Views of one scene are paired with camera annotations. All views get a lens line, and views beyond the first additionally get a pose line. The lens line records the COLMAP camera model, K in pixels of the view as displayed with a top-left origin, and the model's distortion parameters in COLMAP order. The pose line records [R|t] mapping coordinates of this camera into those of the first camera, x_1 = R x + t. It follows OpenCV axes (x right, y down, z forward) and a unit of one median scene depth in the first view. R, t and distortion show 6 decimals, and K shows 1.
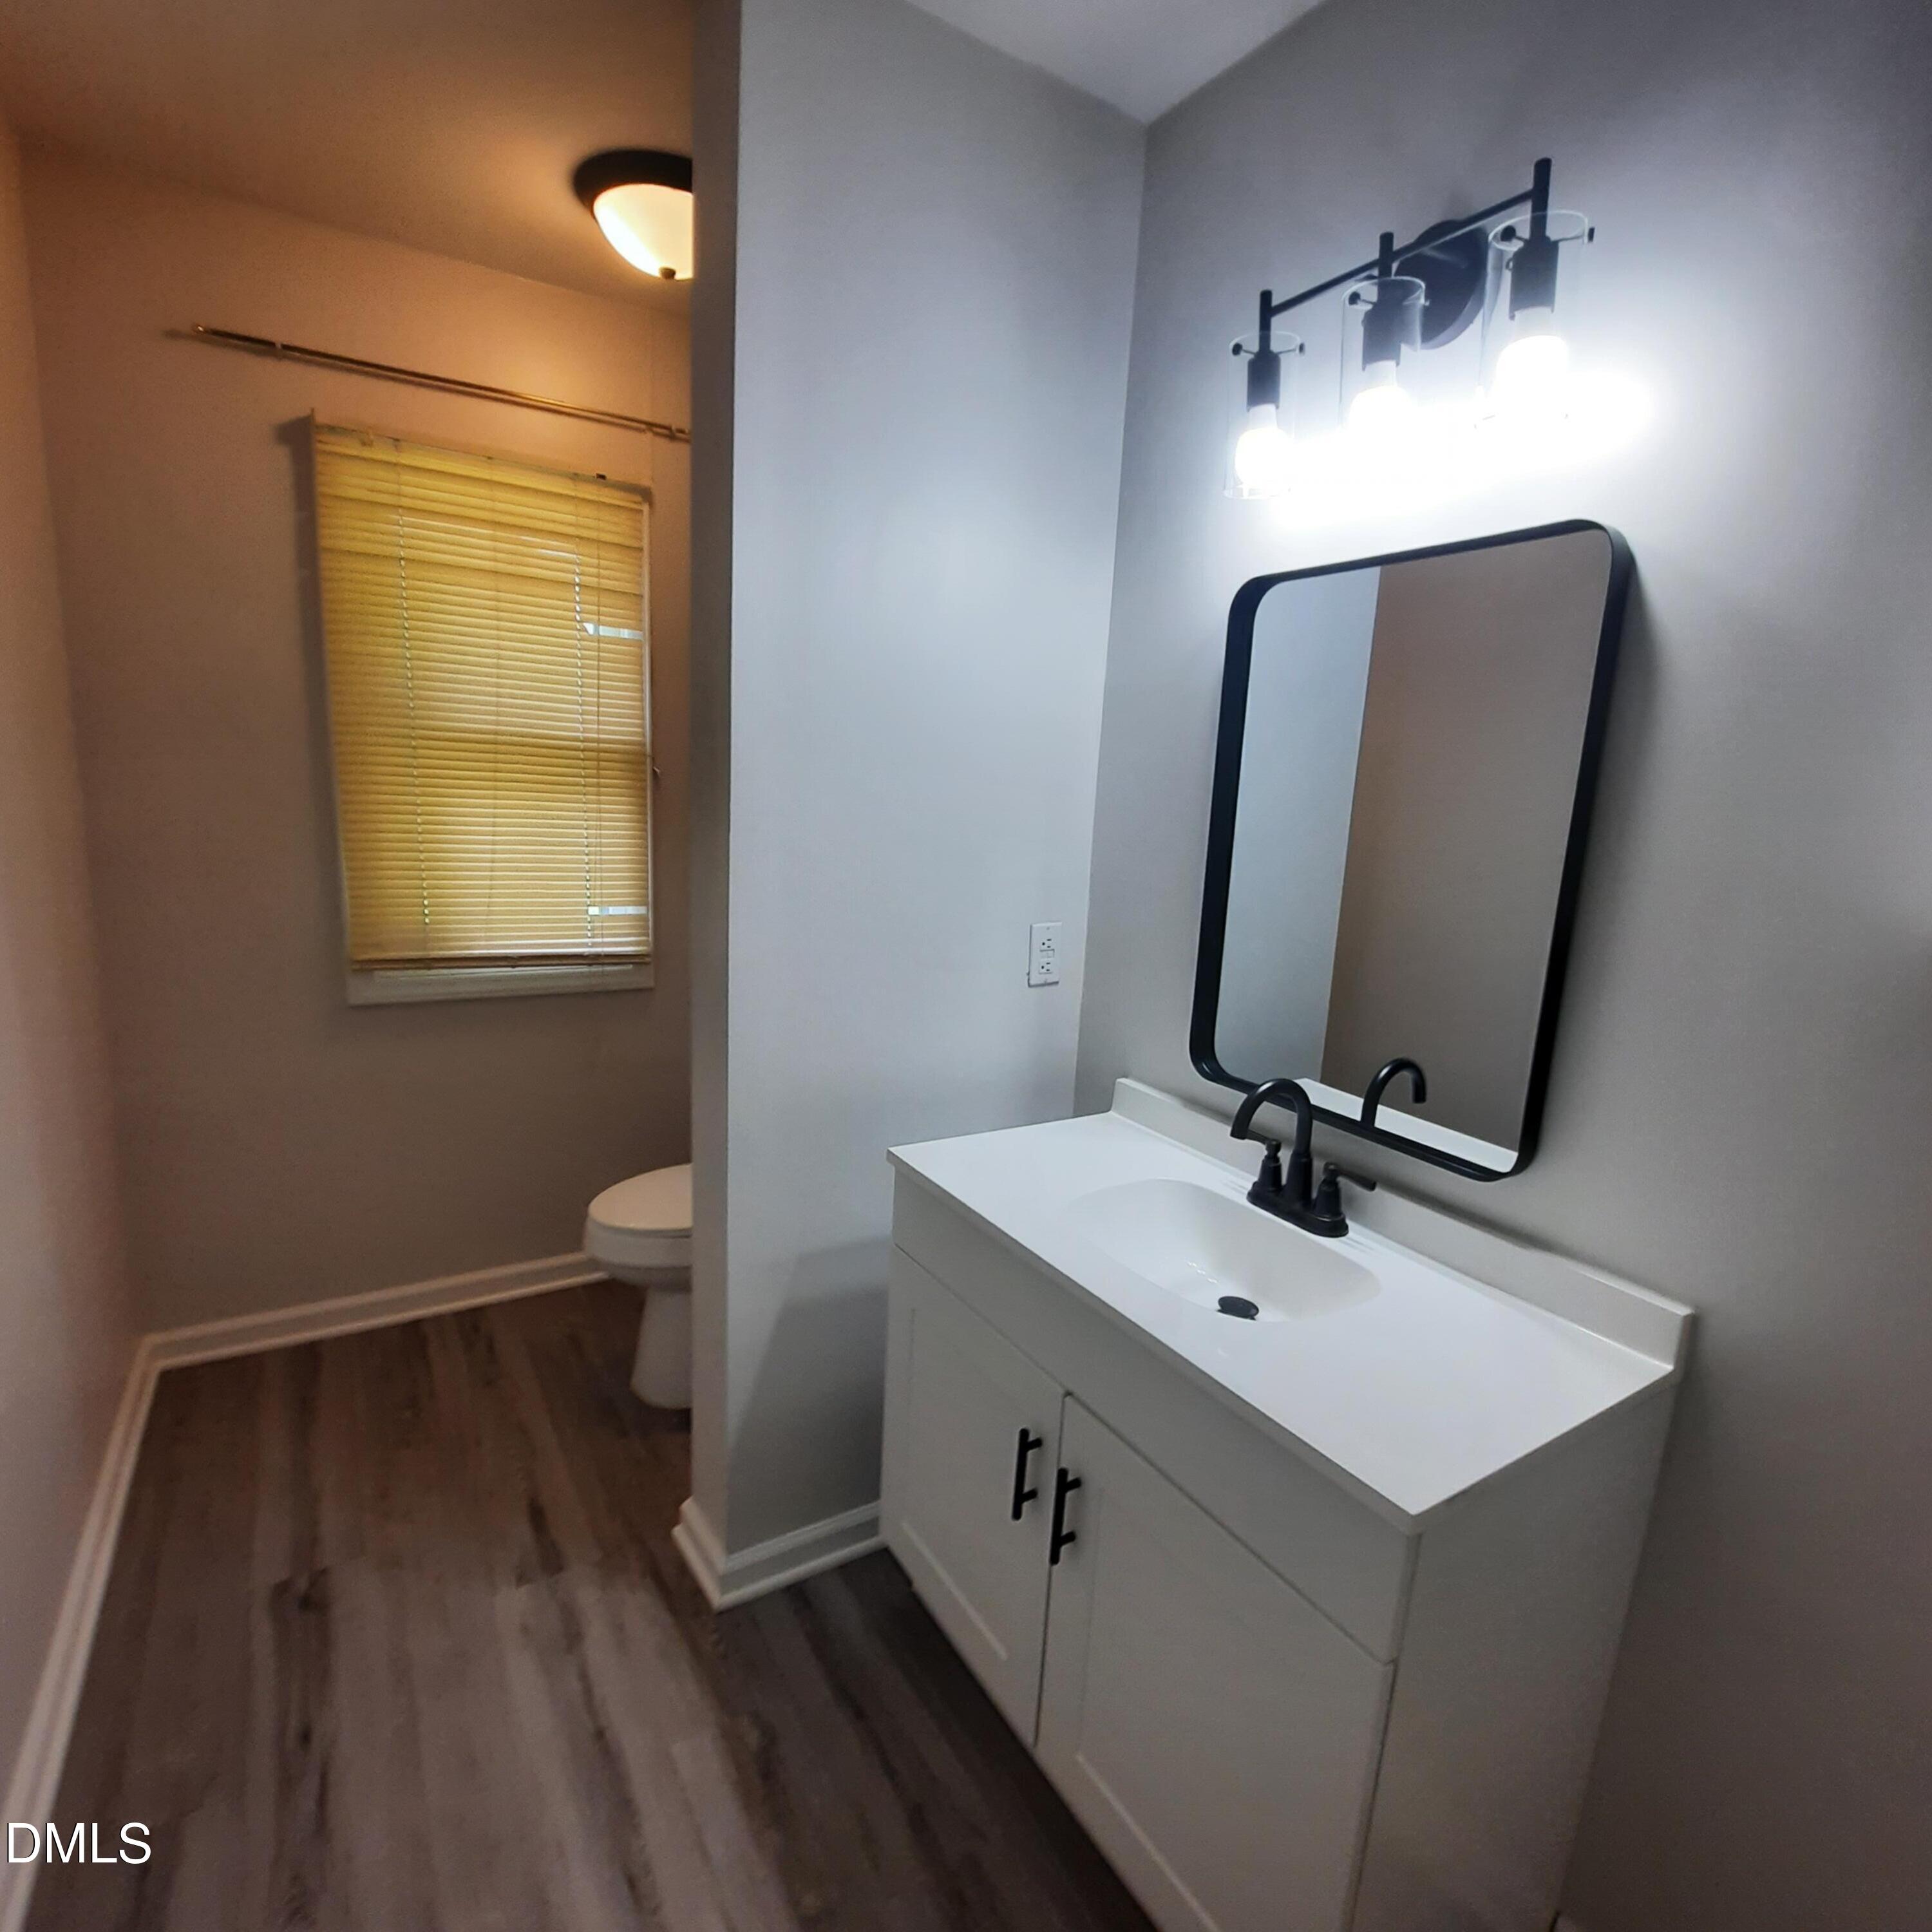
lens RADIAL K [[1026.0, 0, 972.6], [0, 1026.0, 994.5], [0, 0, 1]] dist [-0.015413, -0.000447]
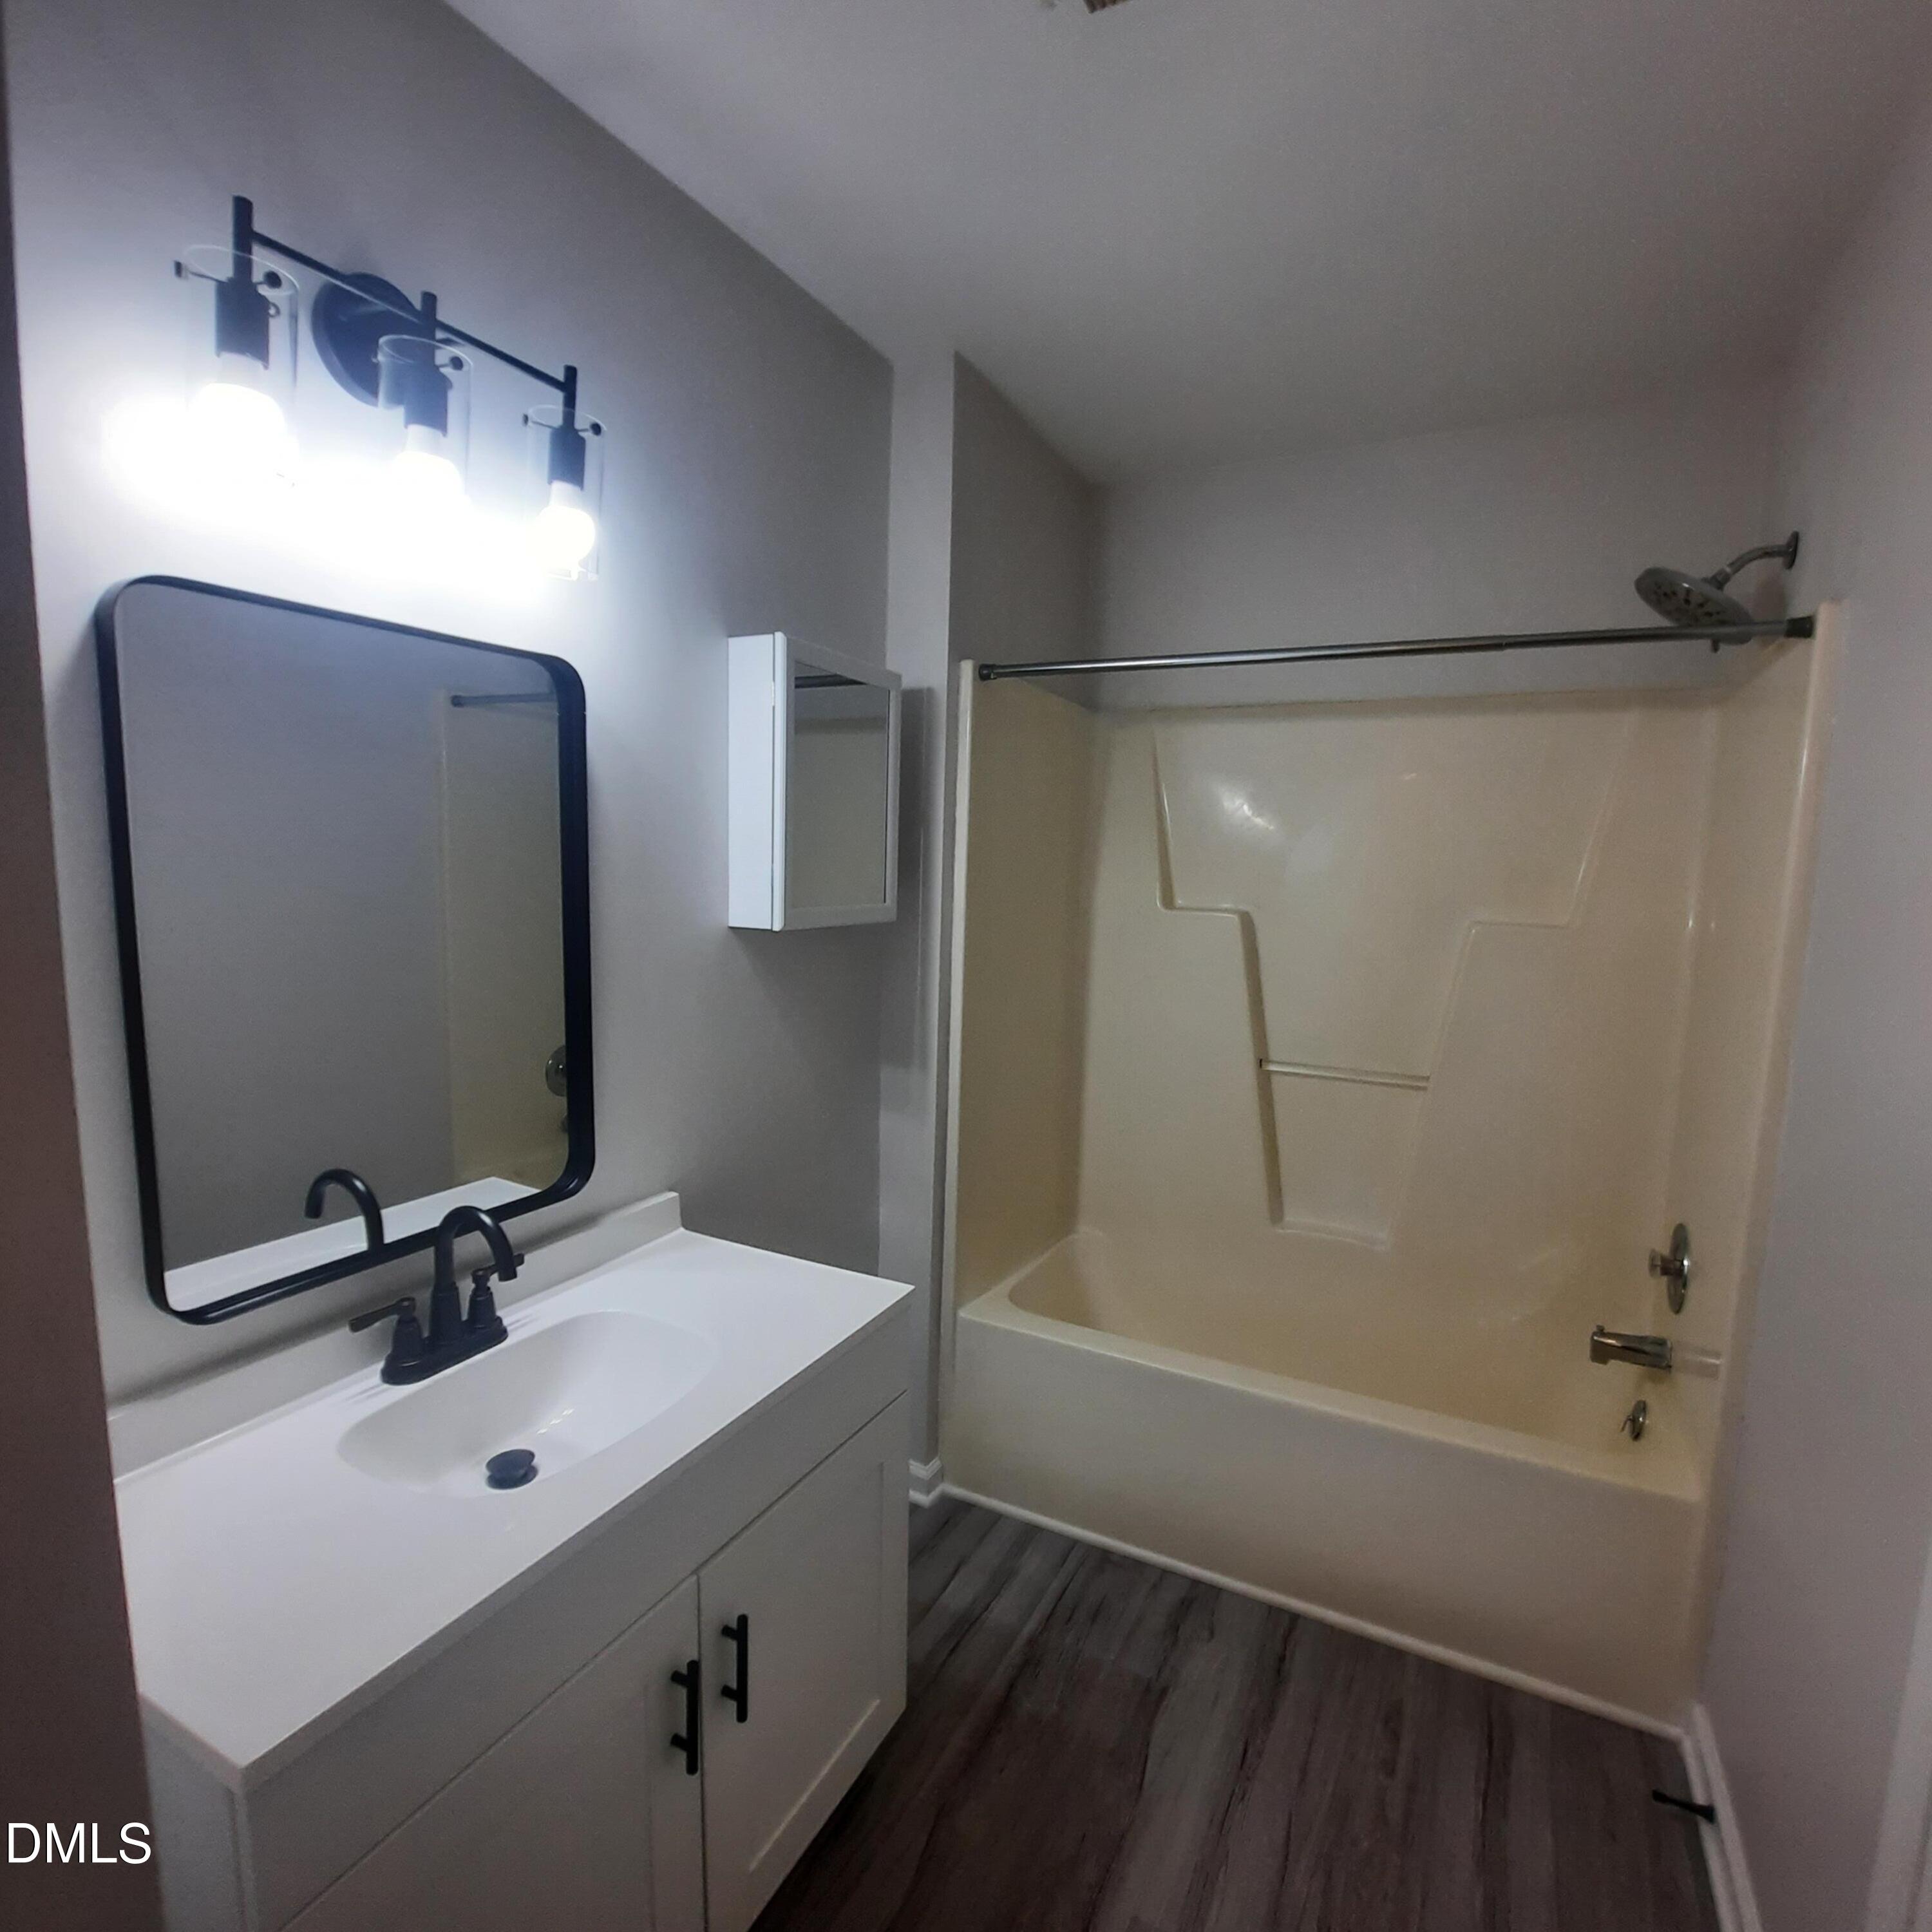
lens RADIAL K [[1026.0, 0, 972.6], [0, 1026.0, 994.5], [0, 0, 1]] dist [-0.015413, -0.000447]
pose [[-0.503450, -0.178712, 0.845340, -0.648905], [0.135597, 0.949910, 0.281575, -0.288133], [-0.853318, 0.256385, -0.453999, 1.008425]]
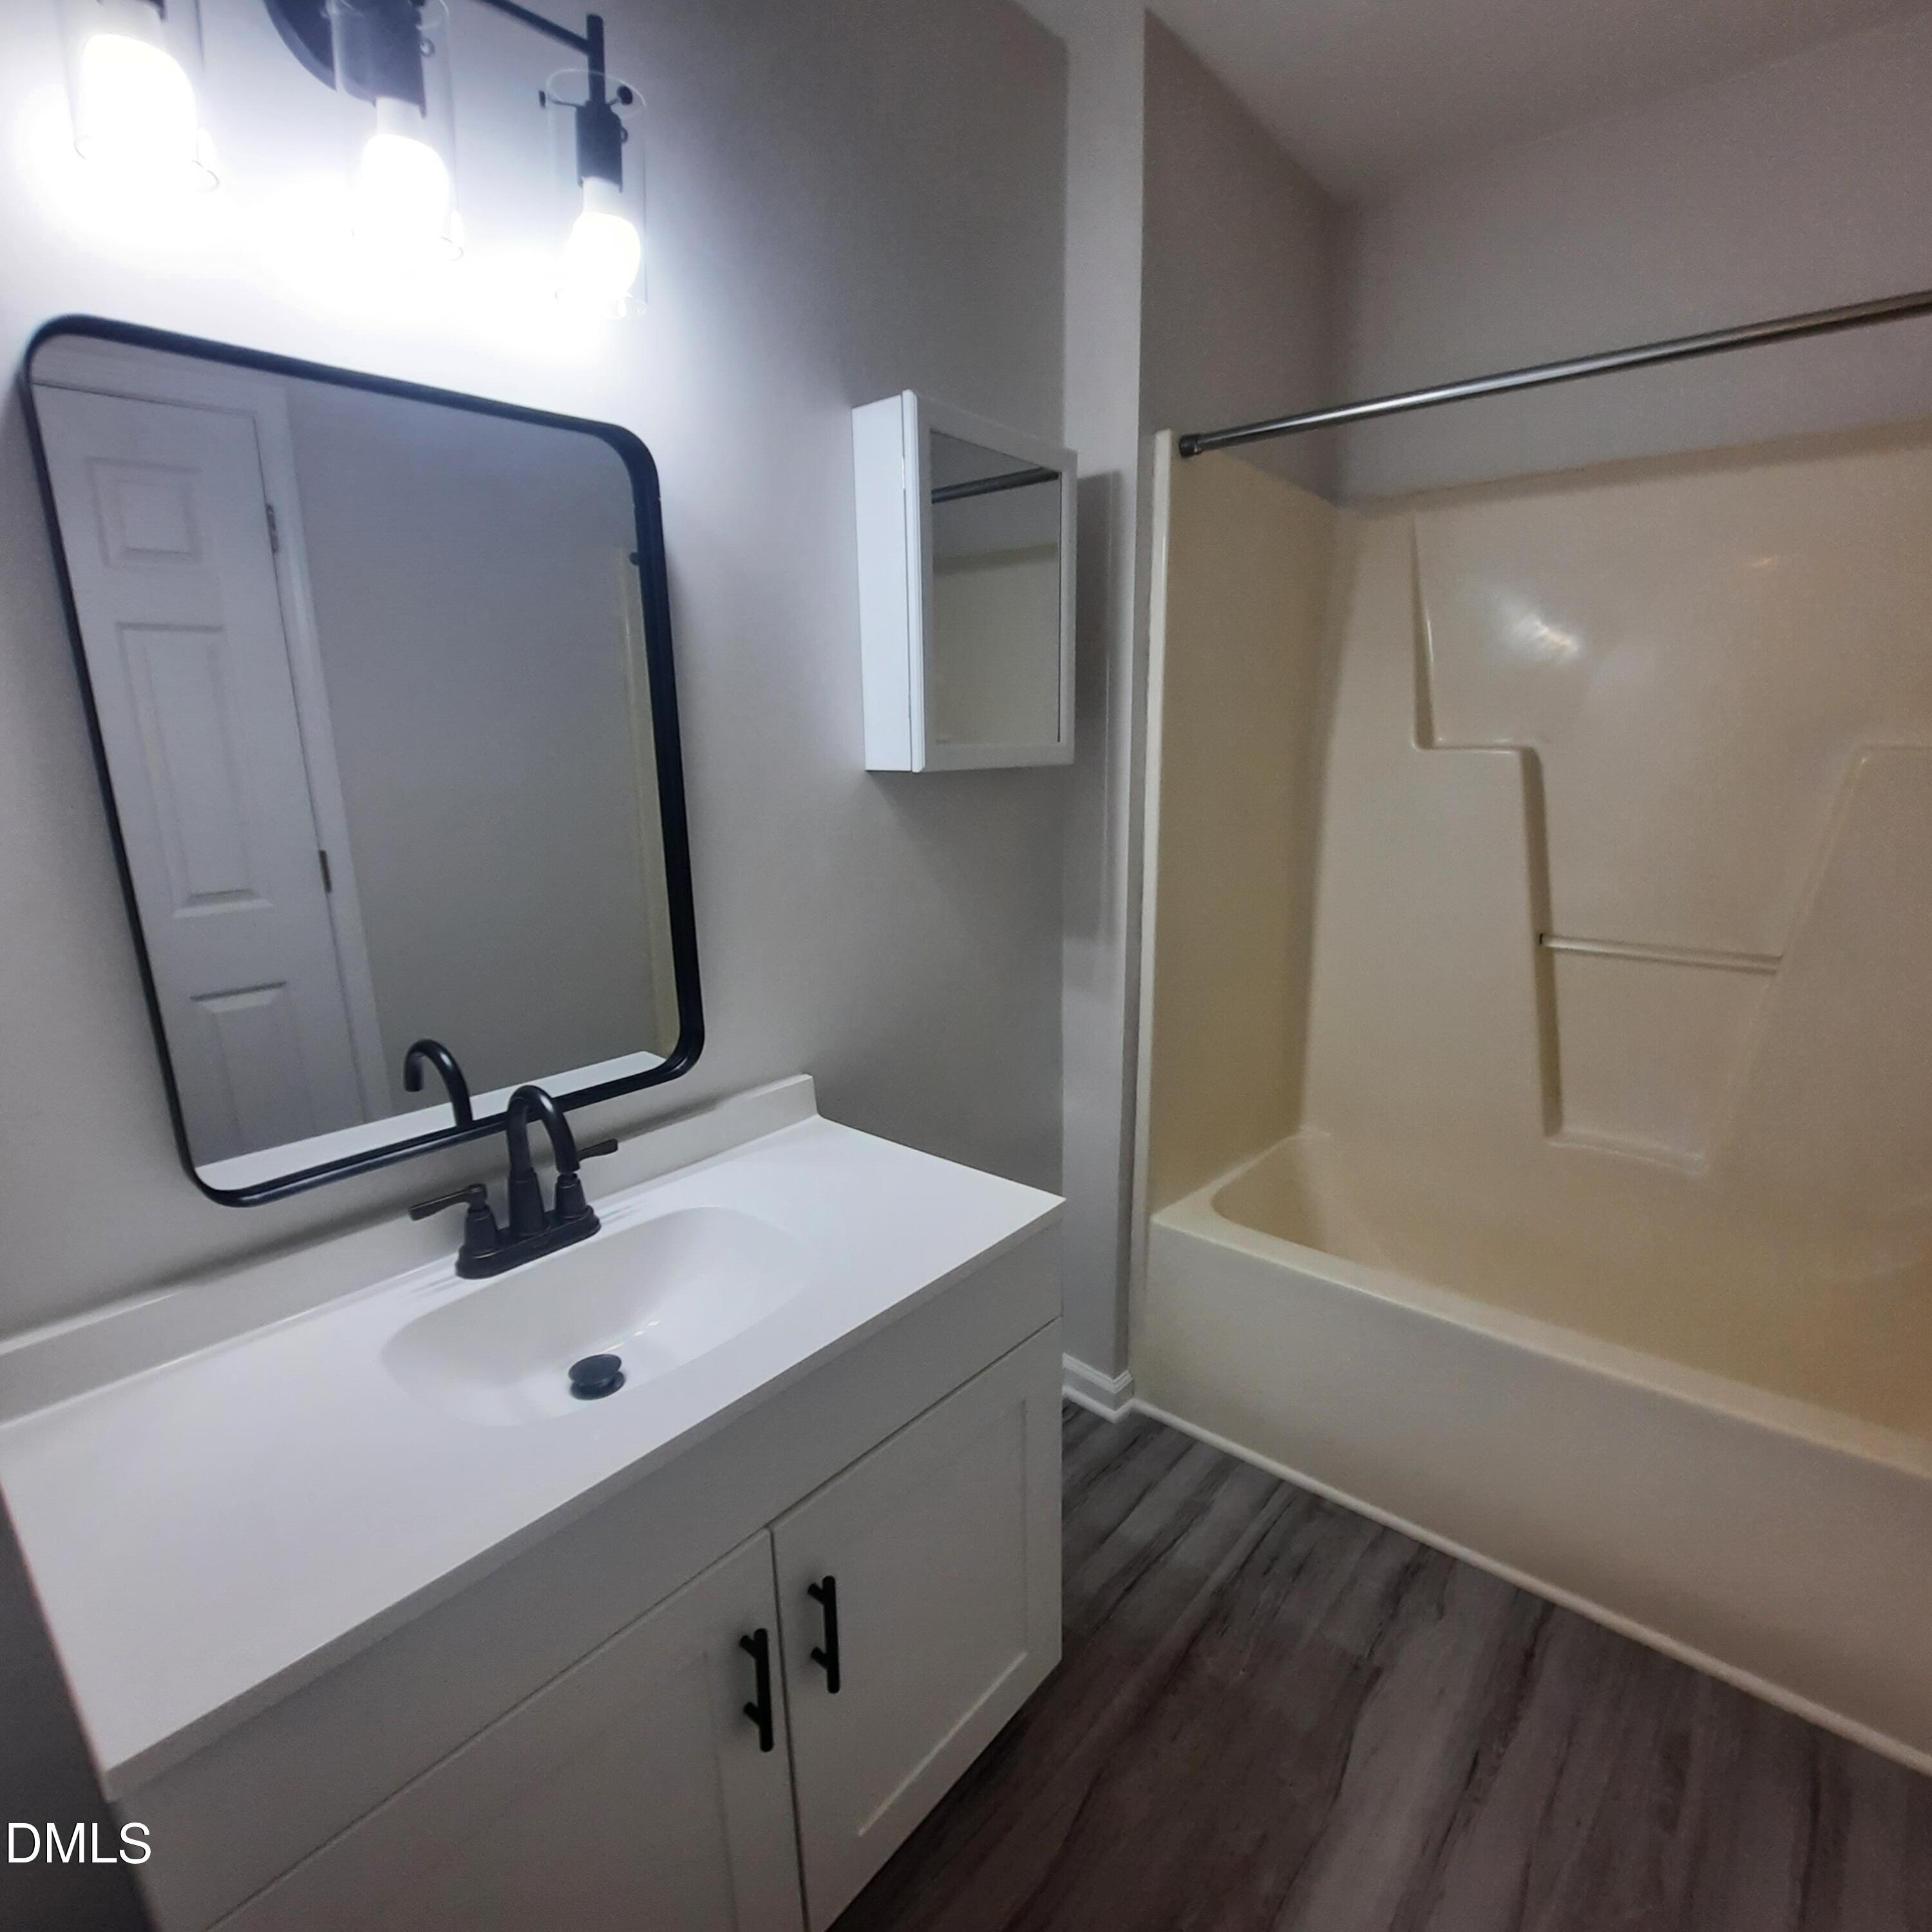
lens RADIAL K [[1026.0, 0, 972.6], [0, 1026.0, 994.5], [0, 0, 1]] dist [-0.015413, -0.000447]
pose [[-0.295566, -0.279490, 0.913524, -0.493657], [0.206363, 0.914991, 0.346706, -0.183090], [-0.932767, 0.290992, -0.212764, 0.856173]]
